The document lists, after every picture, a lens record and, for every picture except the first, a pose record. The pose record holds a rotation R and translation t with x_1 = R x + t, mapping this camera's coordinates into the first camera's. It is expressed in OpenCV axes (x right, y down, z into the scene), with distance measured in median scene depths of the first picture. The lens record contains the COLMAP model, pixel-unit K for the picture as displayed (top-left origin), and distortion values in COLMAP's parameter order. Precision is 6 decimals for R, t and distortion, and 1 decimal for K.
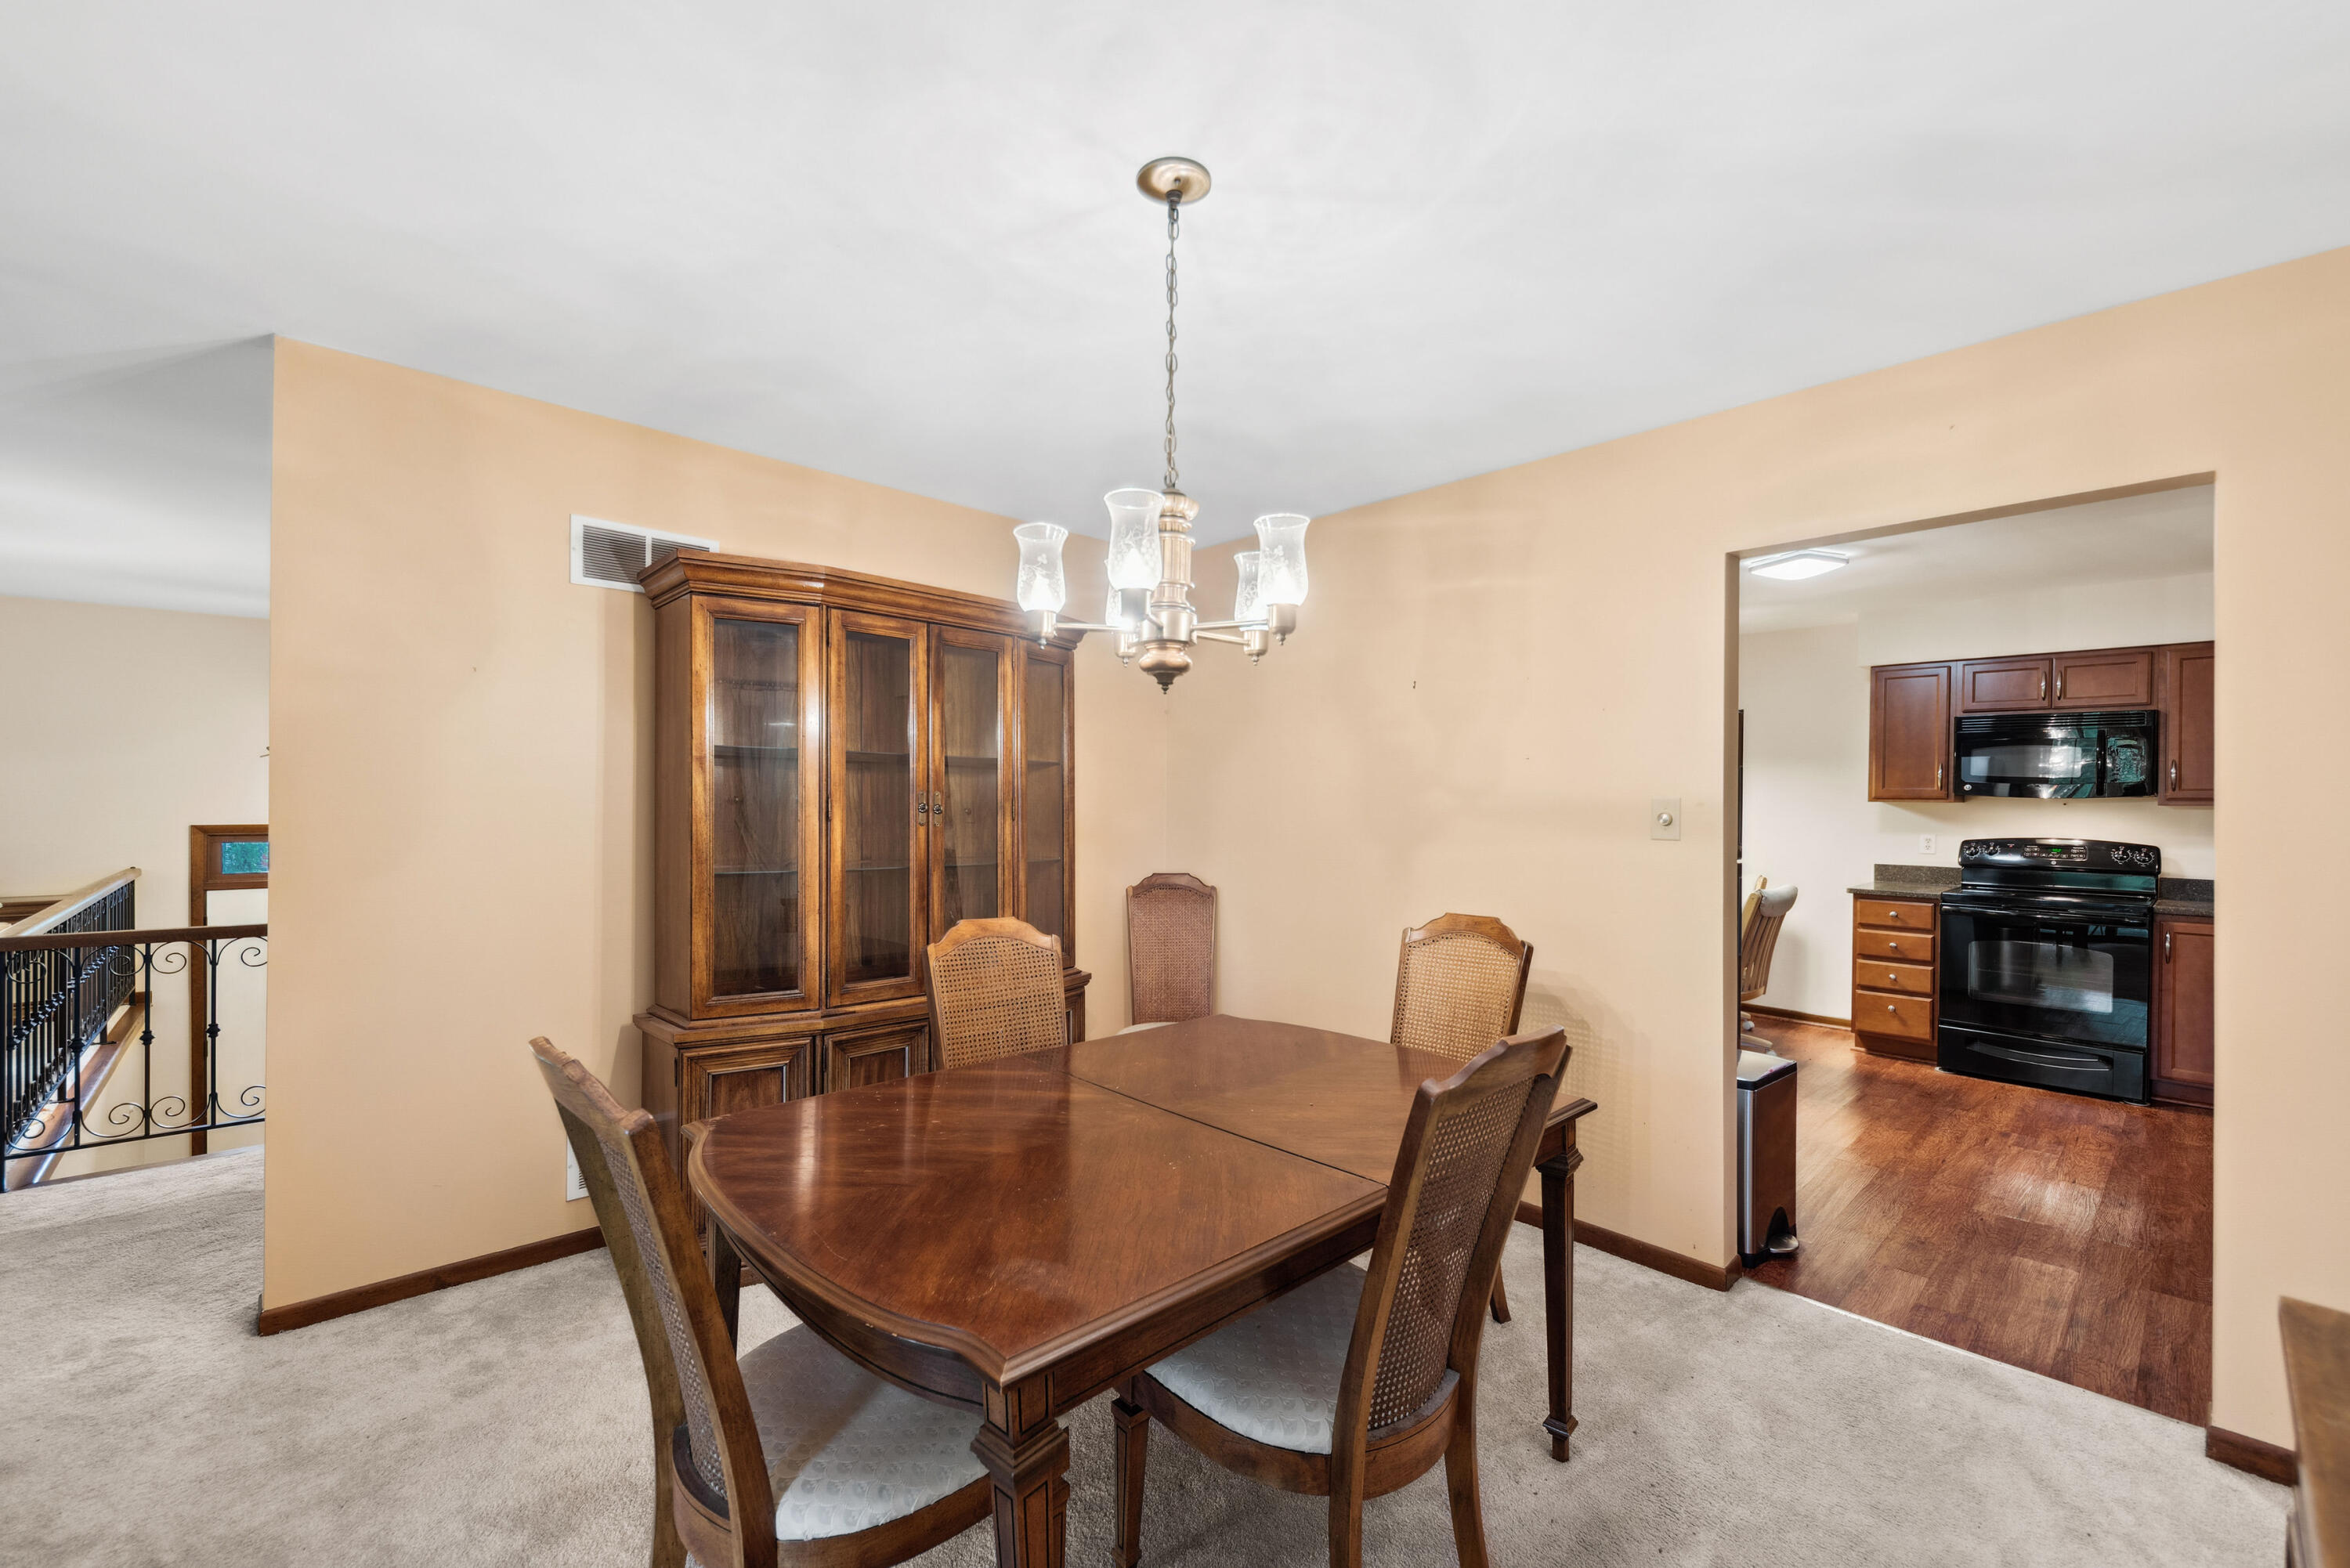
lens RADIAL K [[977.1, 0, 1172.6], [0, 977.1, 799.1], [0, 0, 1]] dist [-0.000767, -0.000479]
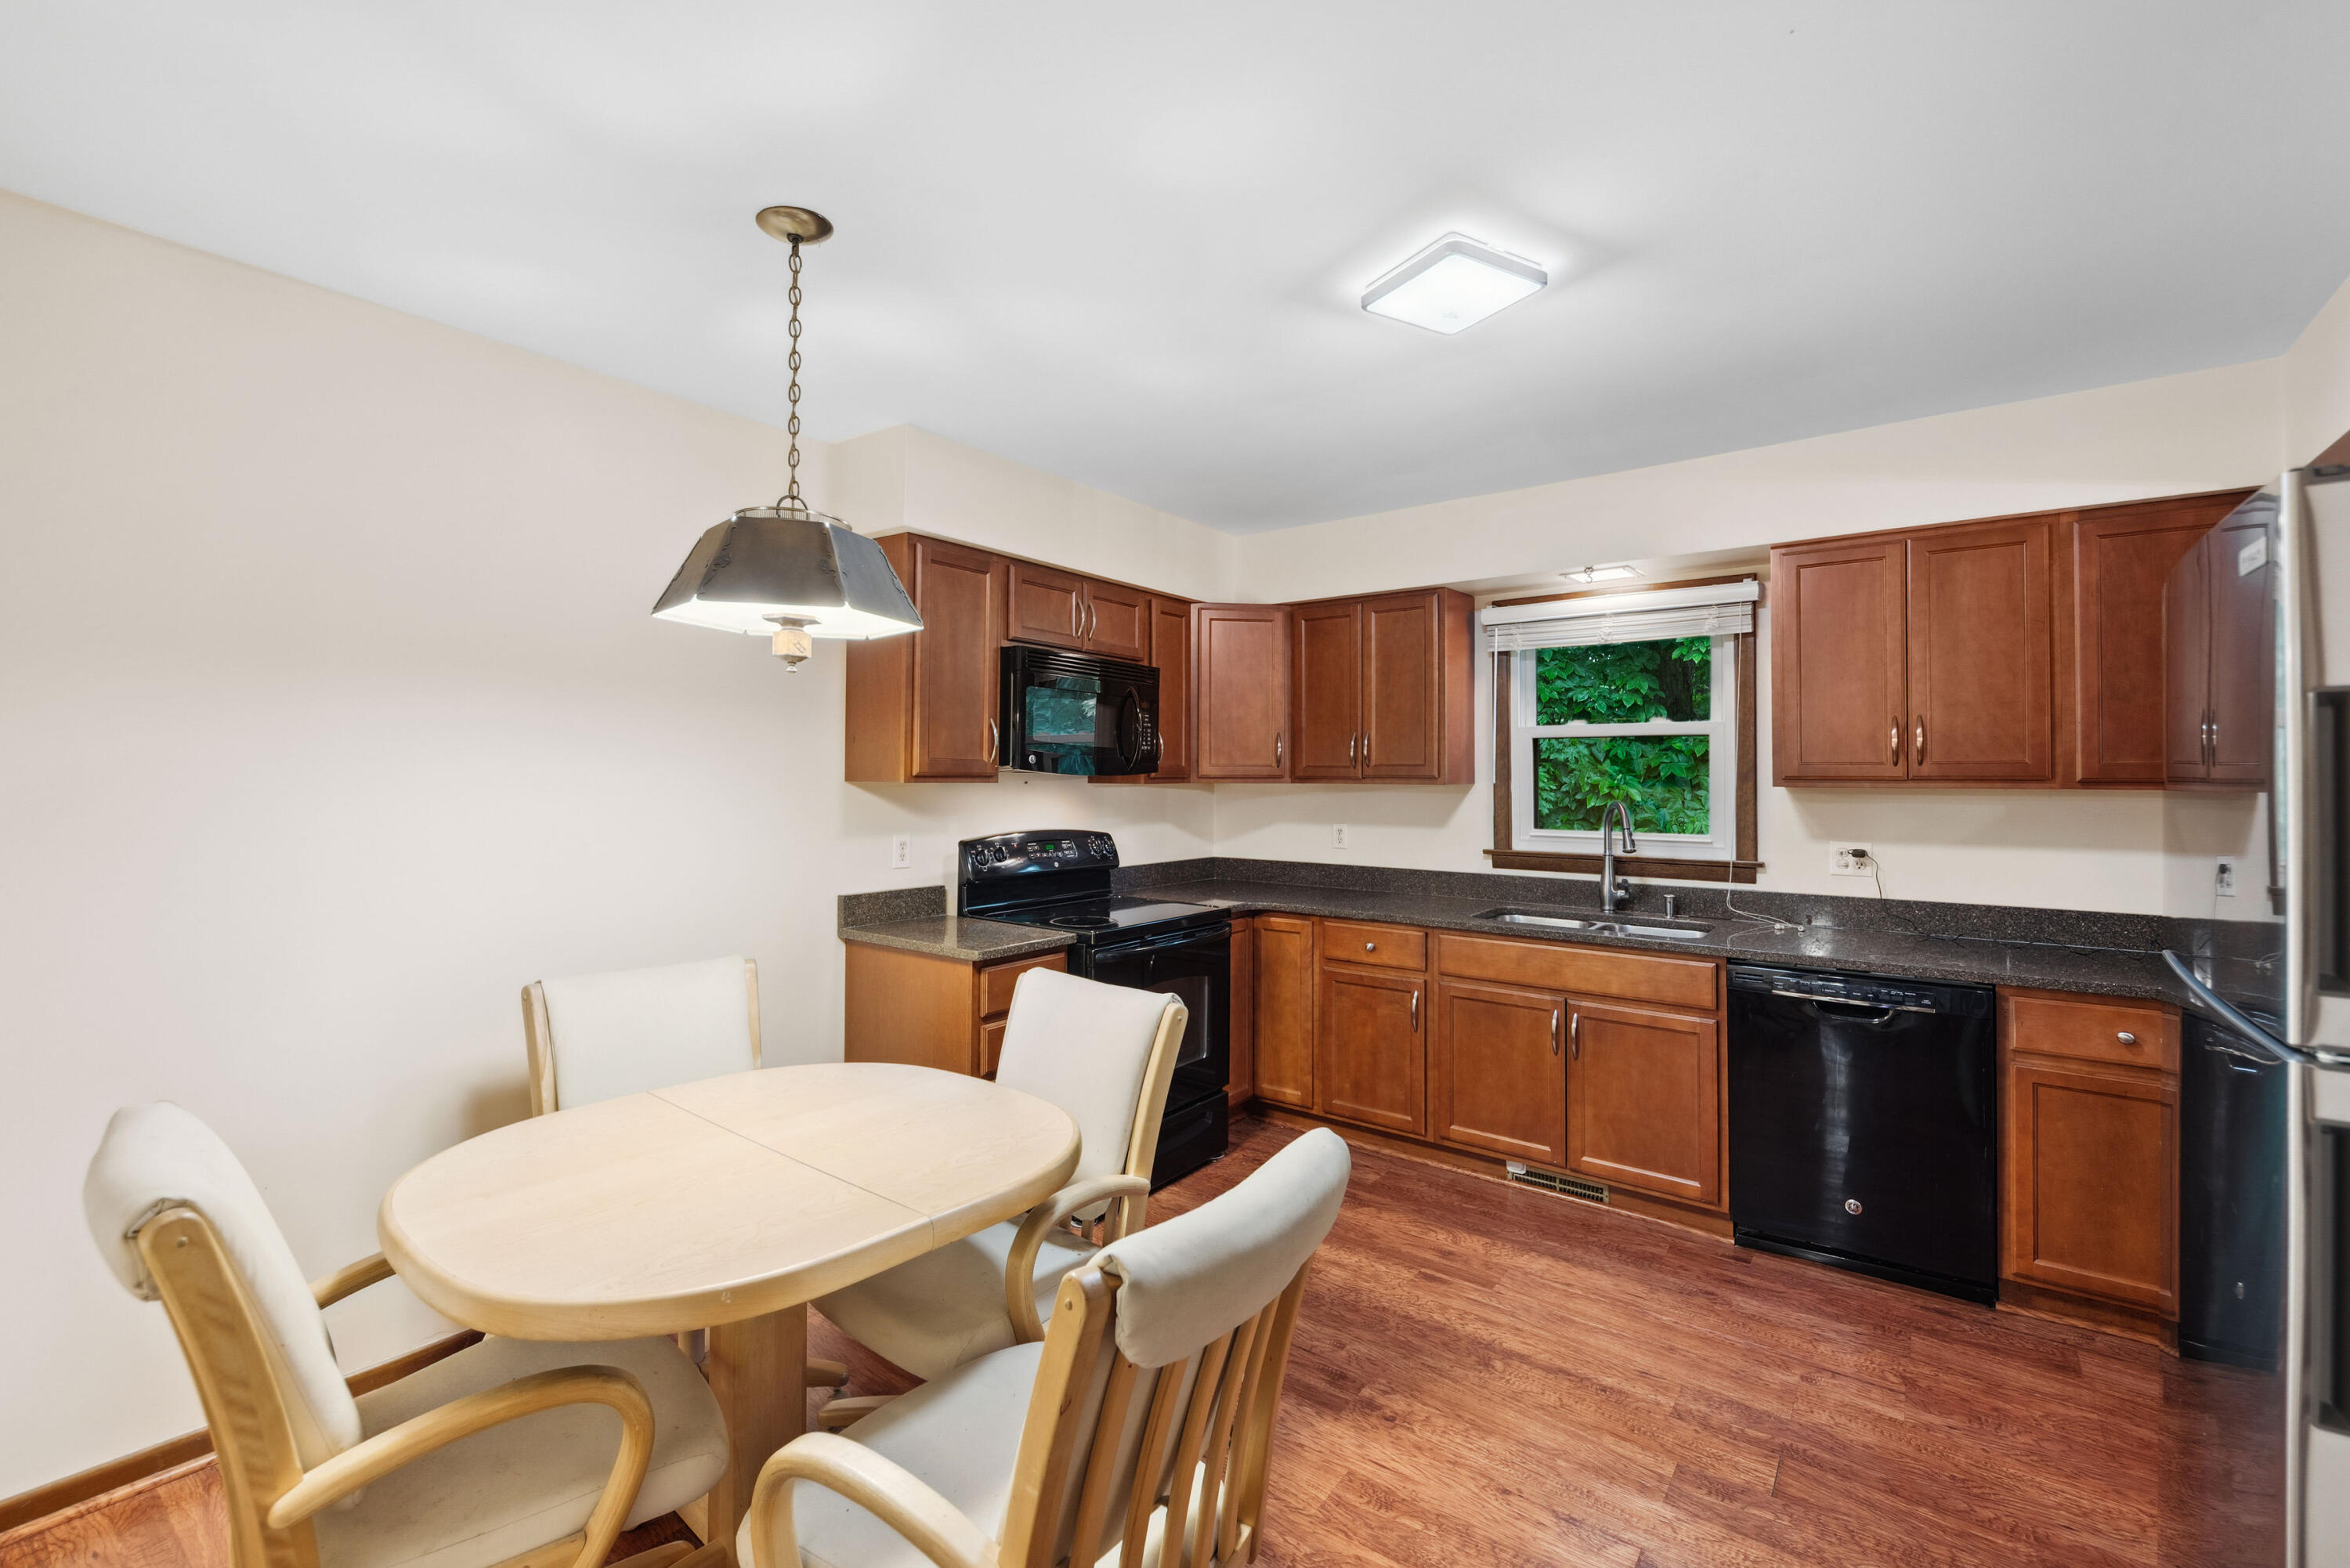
lens RADIAL K [[1014.9, 0, 1139.8], [0, 1014.9, 756.3], [0, 0, 1]] dist [0.000236, -0.000090]
pose [[-0.164857, 0.002291, 0.986315, 0.152465], [-0.007960, 0.999962, -0.003653, -0.012343], [-0.986285, -0.008453, -0.164832, 1.058881]]
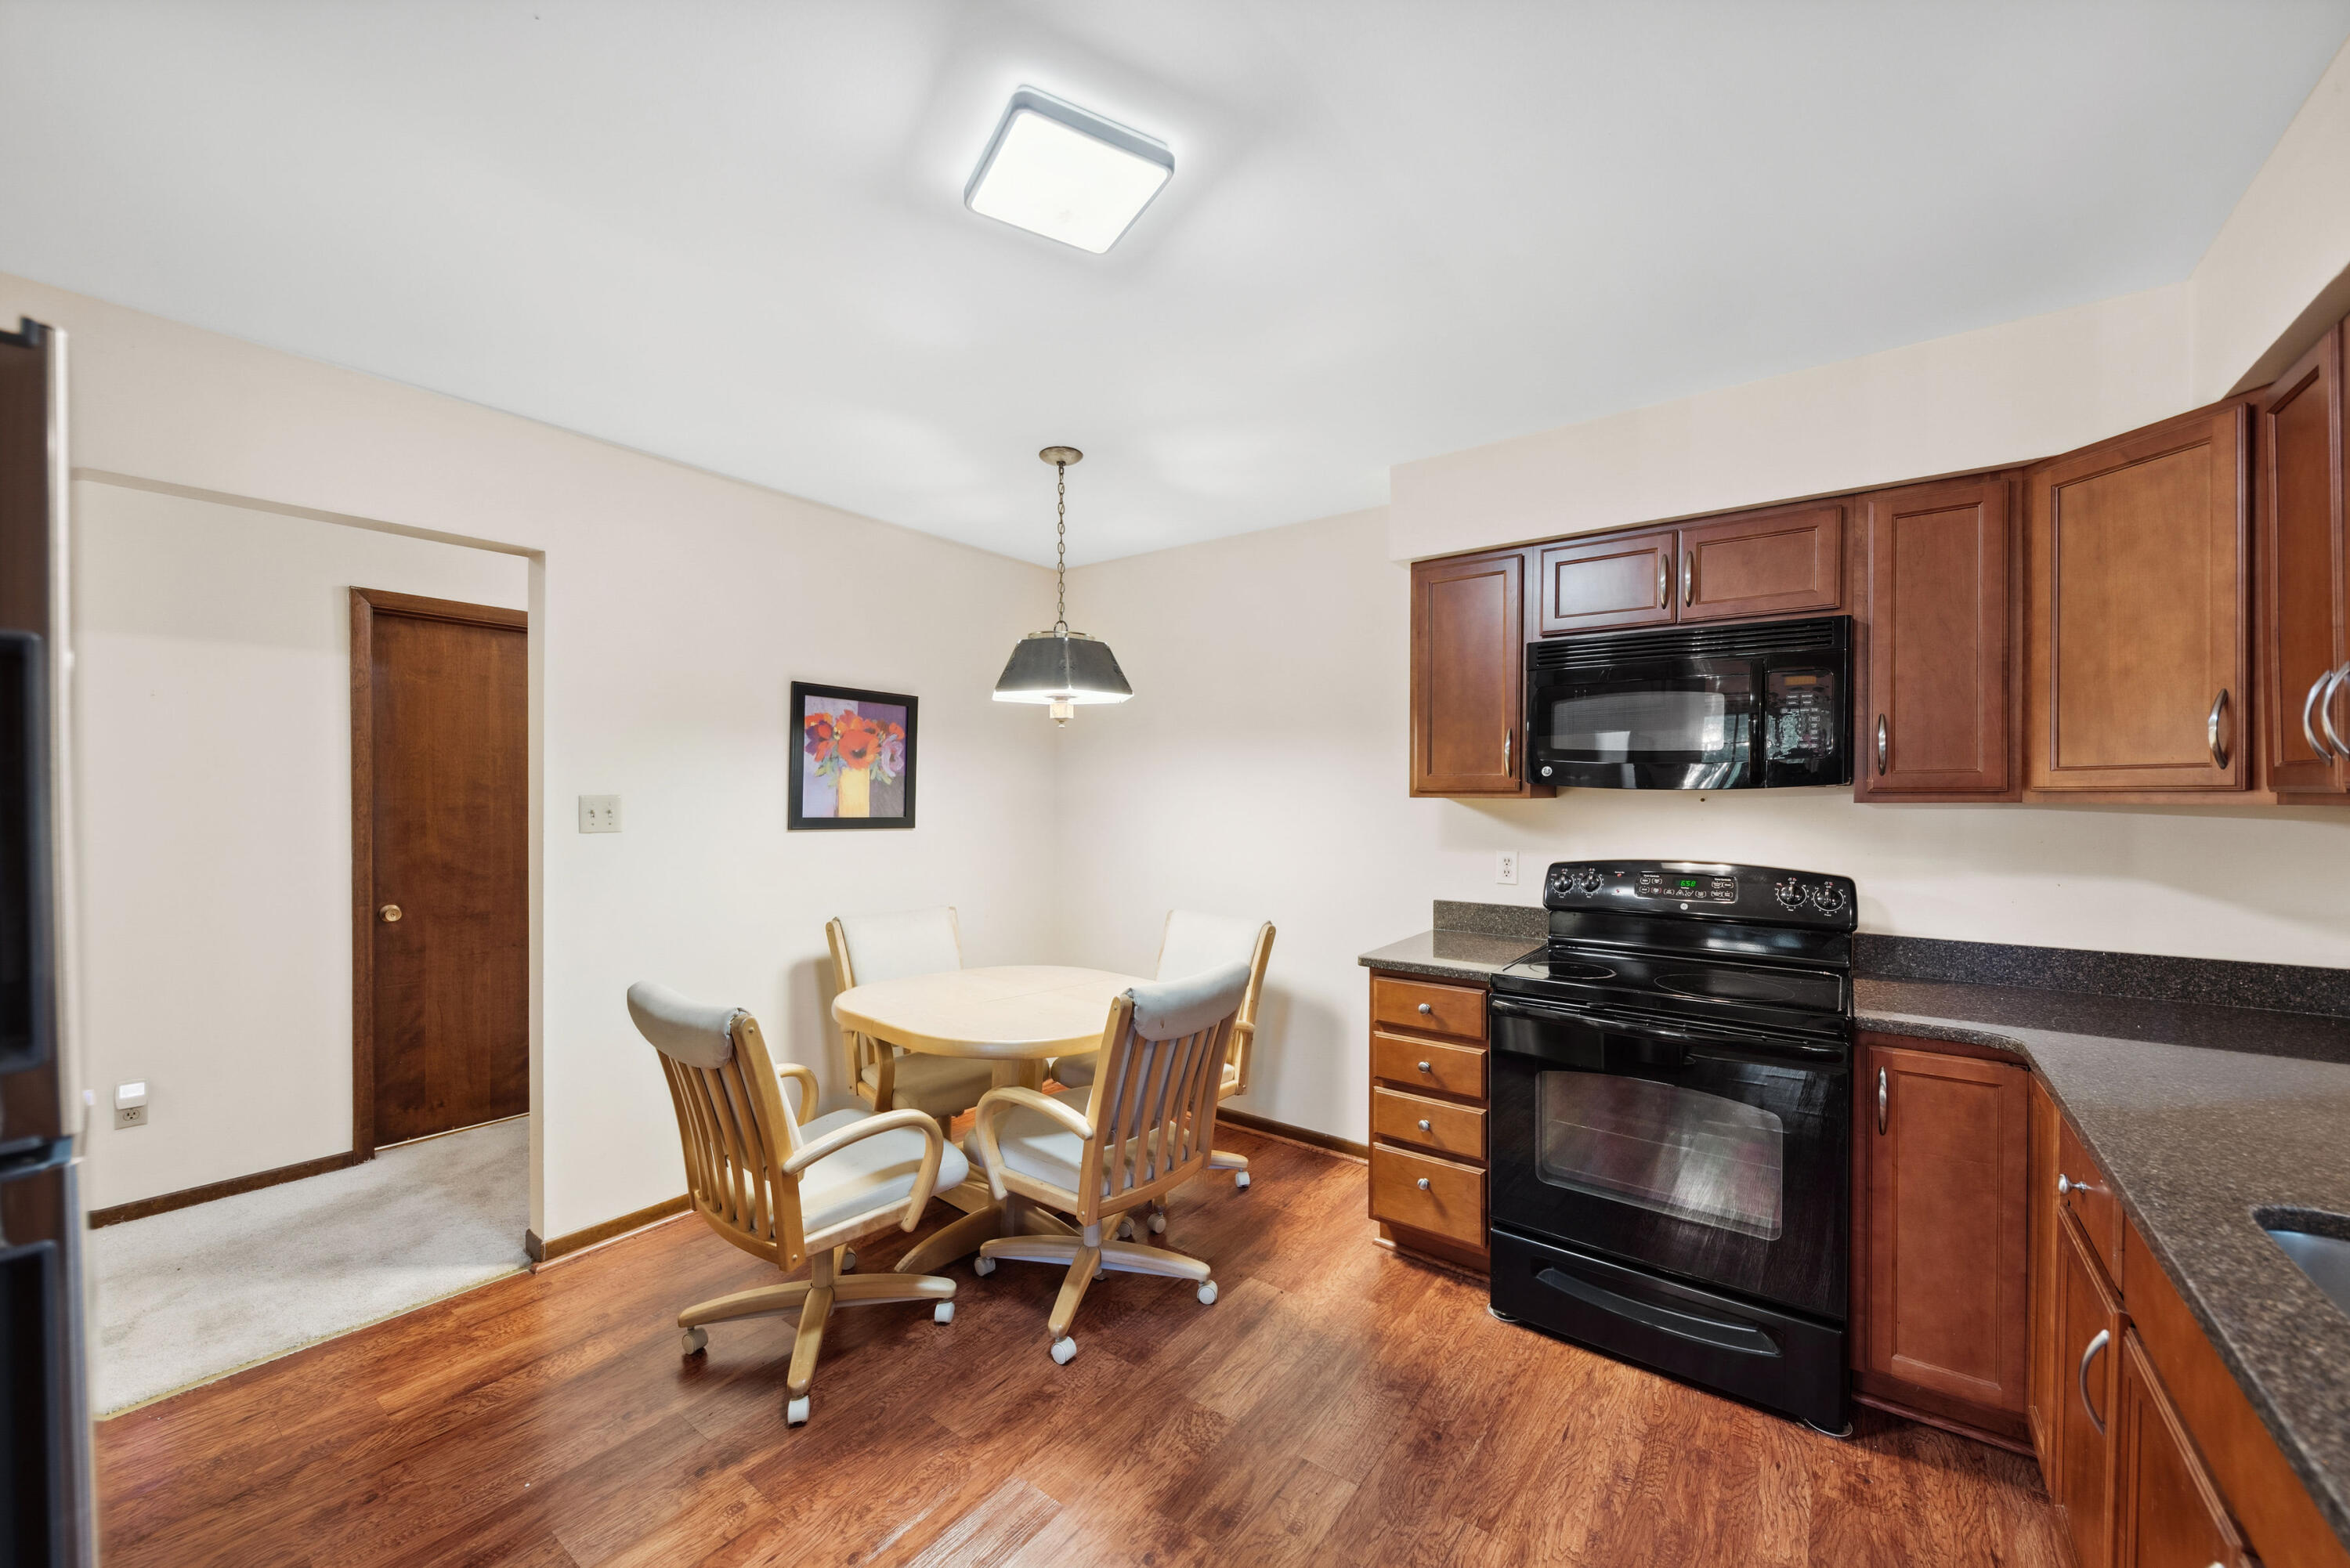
lens RADIAL K [[891.9, 0, 1176.0], [0, 891.9, 795.3], [0, 0, 1]] dist [0.000822, 0.000101]
pose [[0.983760, -0.011920, 0.179091, 0.529011], [0.011068, 0.999922, 0.005758, -0.003762], [-0.179145, -0.003683, 0.983816, 0.554419]]
